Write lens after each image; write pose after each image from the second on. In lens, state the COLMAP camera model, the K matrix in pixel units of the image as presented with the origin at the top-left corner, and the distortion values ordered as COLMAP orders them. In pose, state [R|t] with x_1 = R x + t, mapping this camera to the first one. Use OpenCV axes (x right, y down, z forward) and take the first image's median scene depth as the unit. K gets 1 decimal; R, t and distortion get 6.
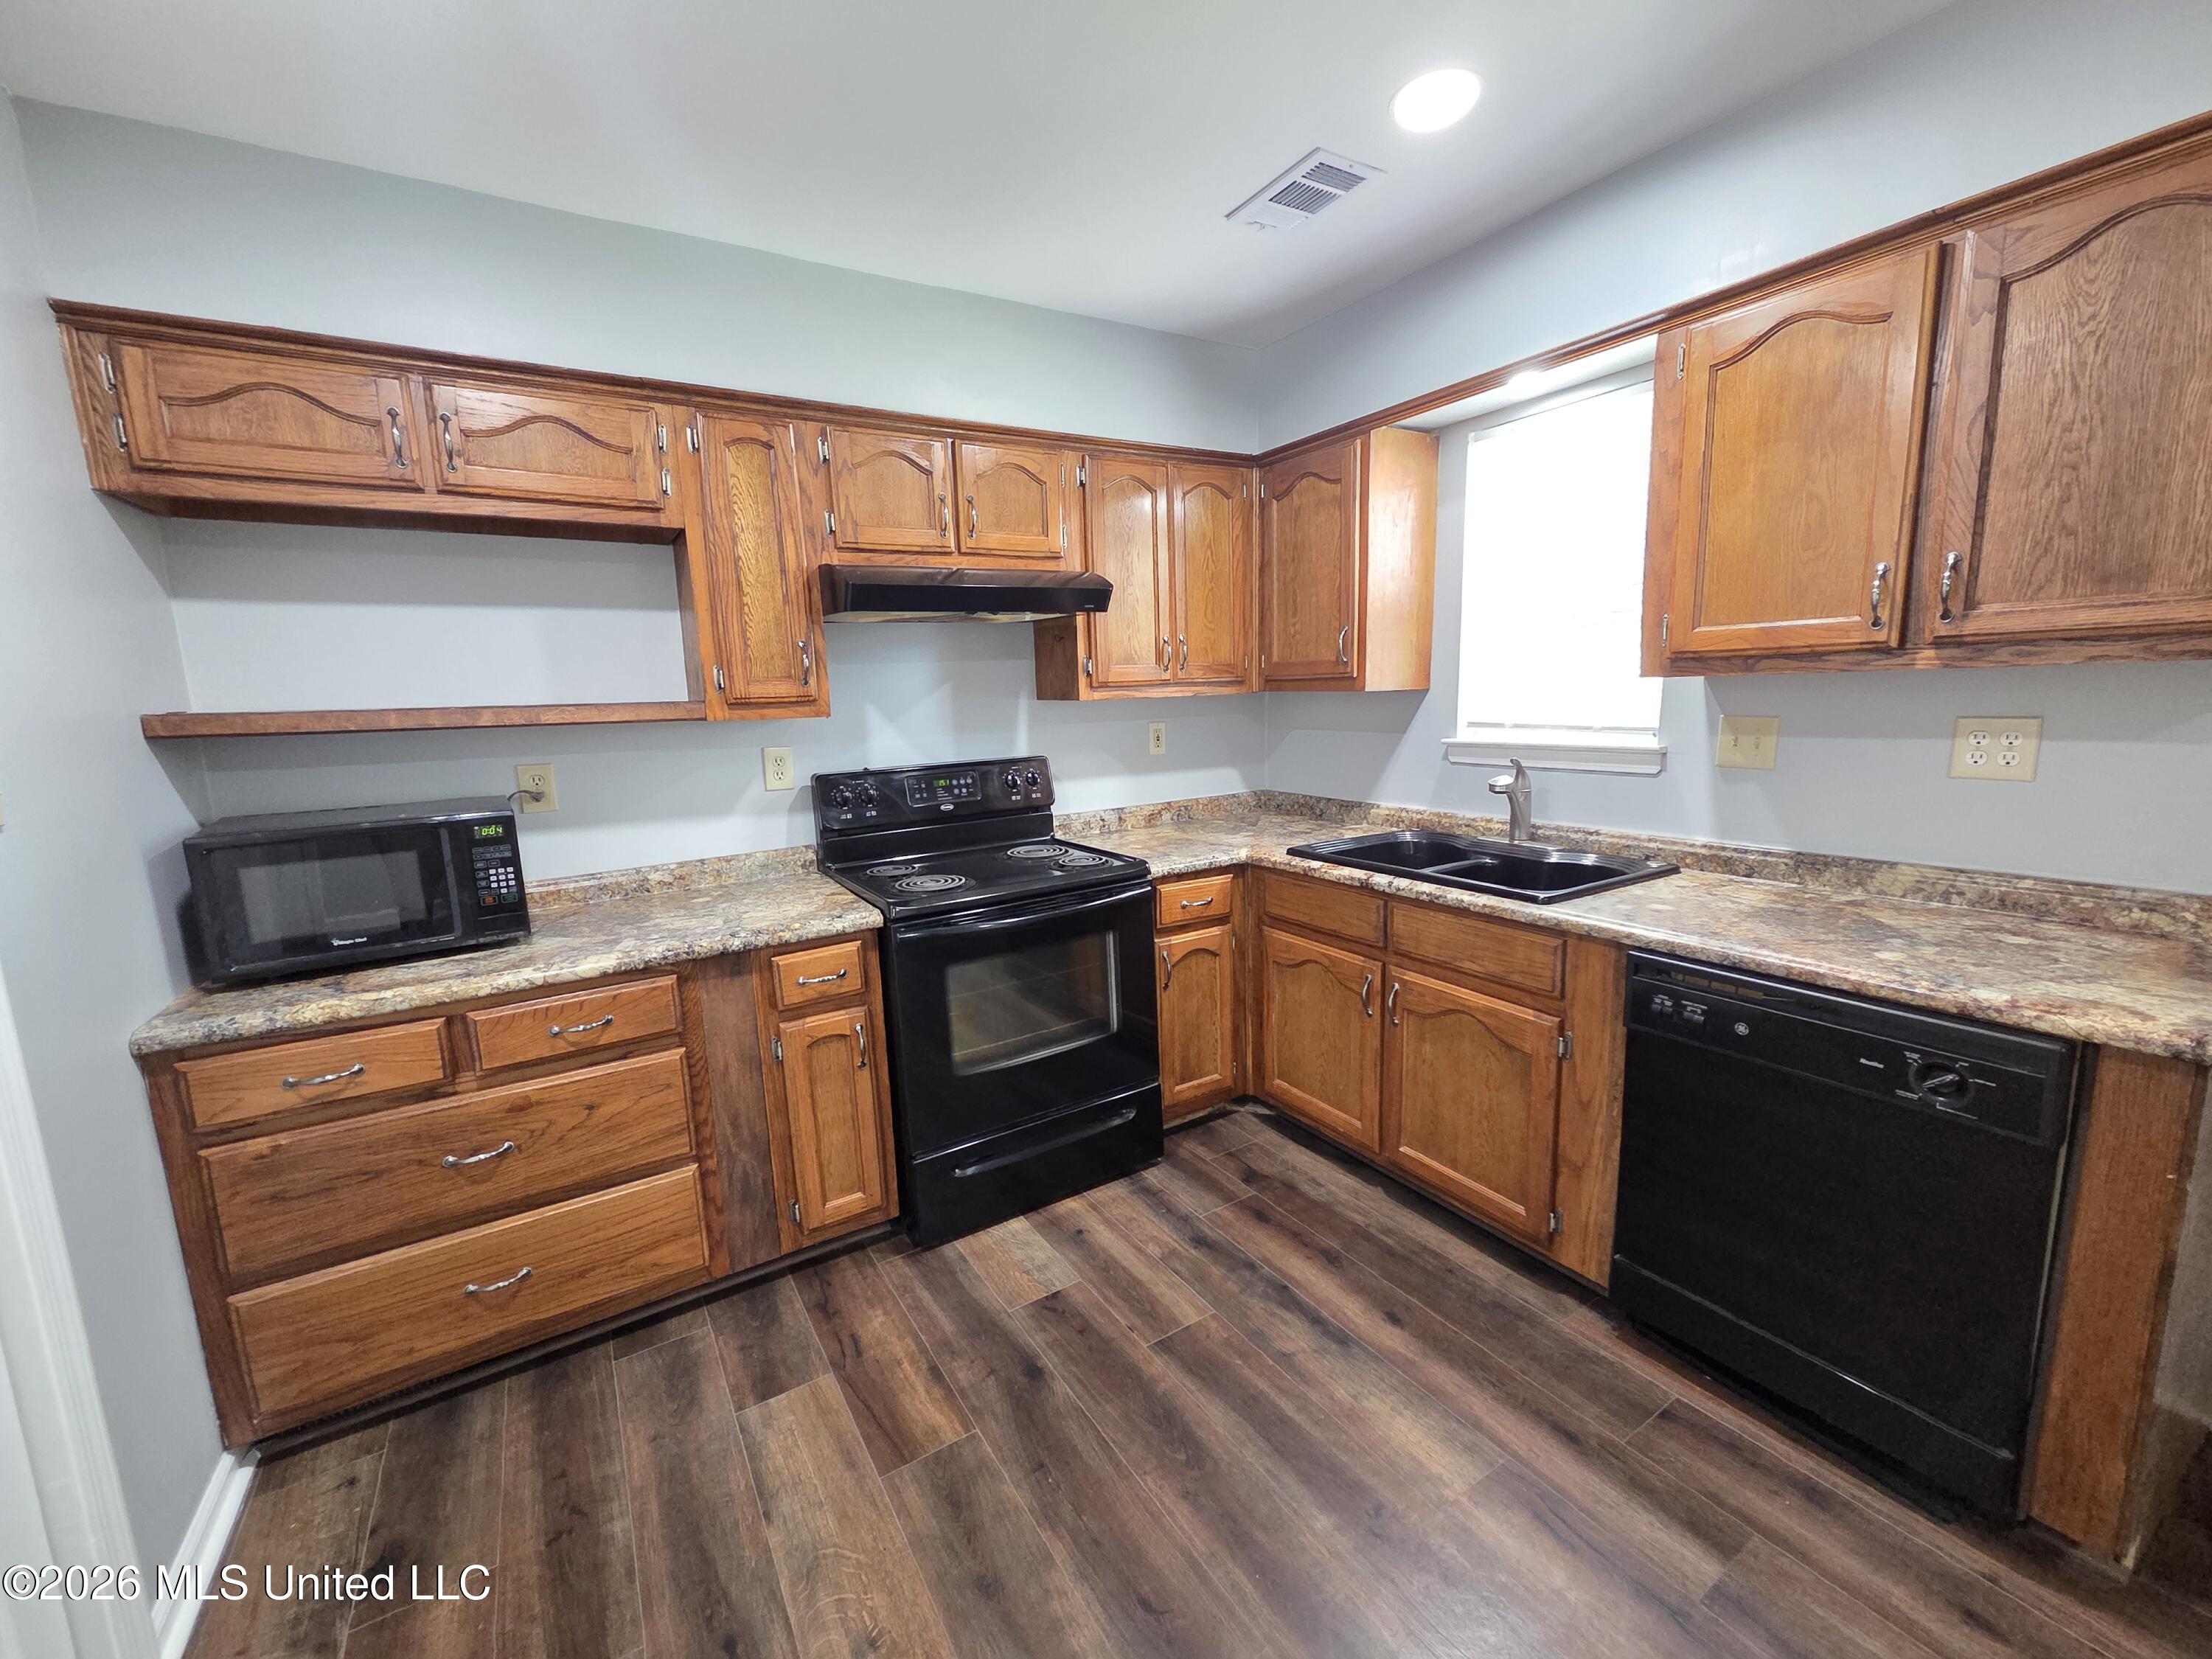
lens RADIAL K [[906.5, 0, 1111.3], [0, 906.5, 833.1], [0, 0, 1]] dist [0.007313, 0.000147]
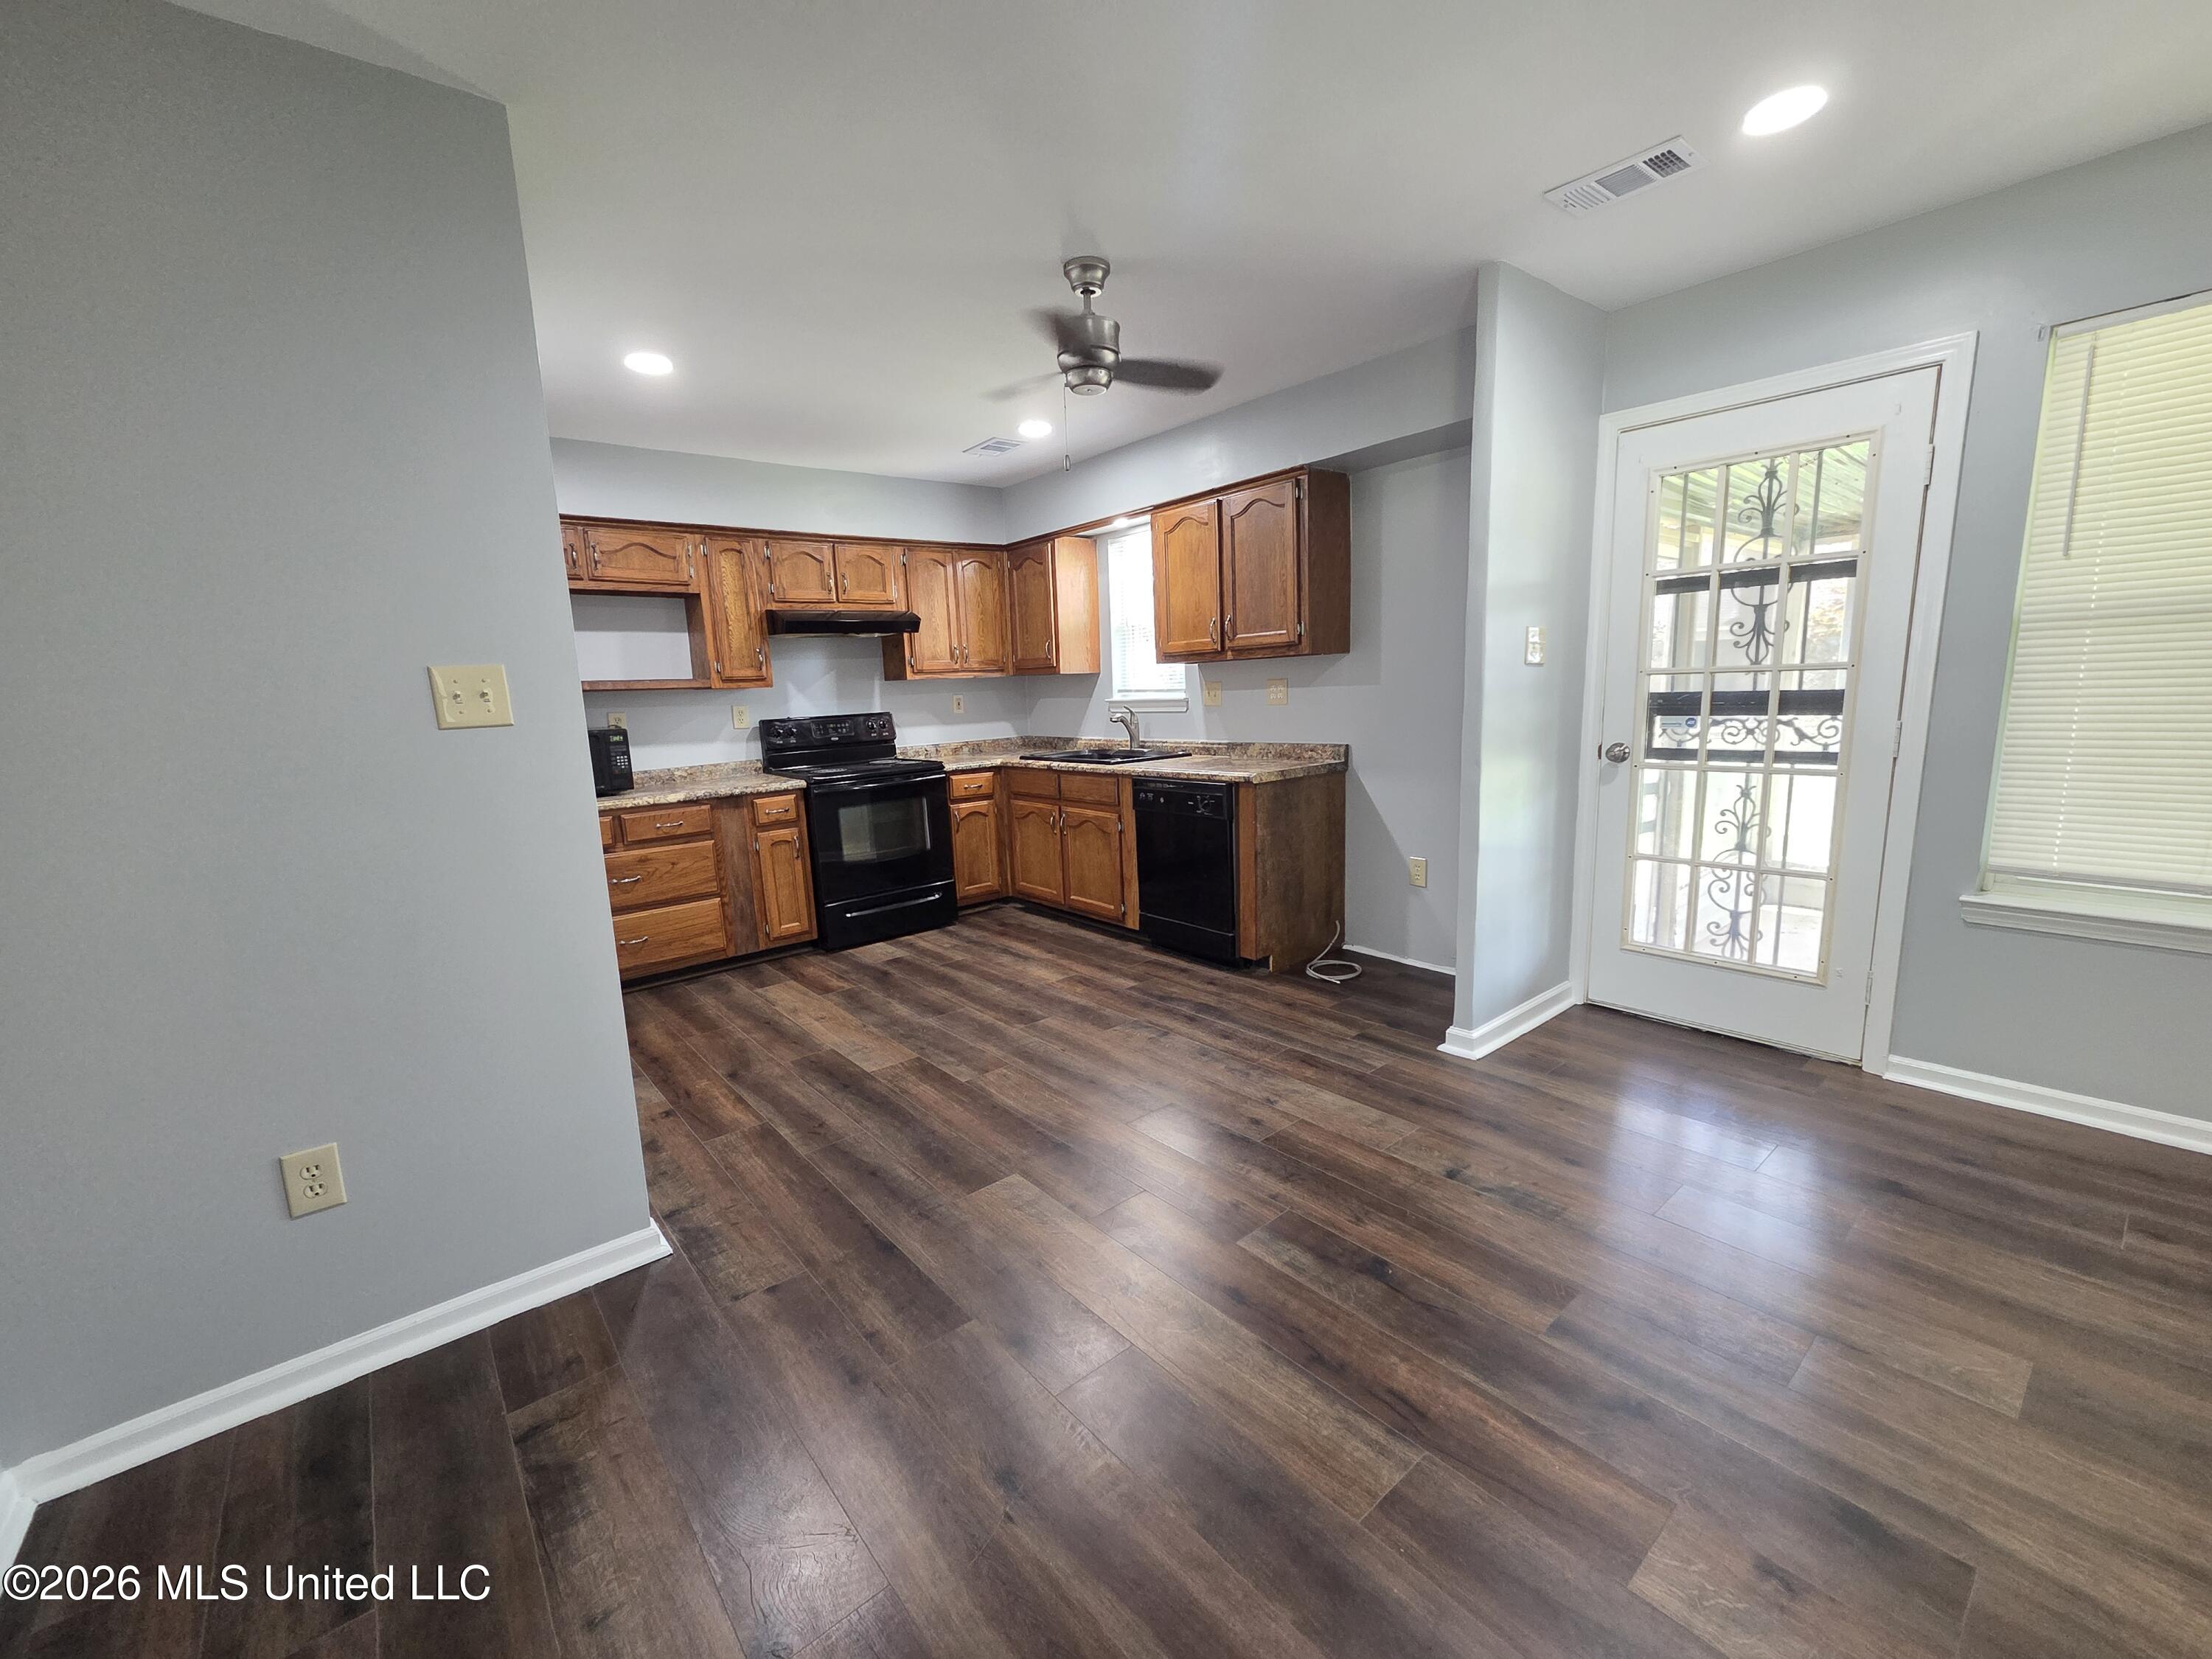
lens RADIAL K [[906.5, 0, 1111.3], [0, 906.5, 833.1], [0, 0, 1]] dist [0.007313, 0.000147]
pose [[0.990669, -0.029451, 0.133072, 0.140355], [0.029689, 0.999559, 0.000199, 0.204322], [-0.133019, 0.003753, 0.991106, -1.017569]]
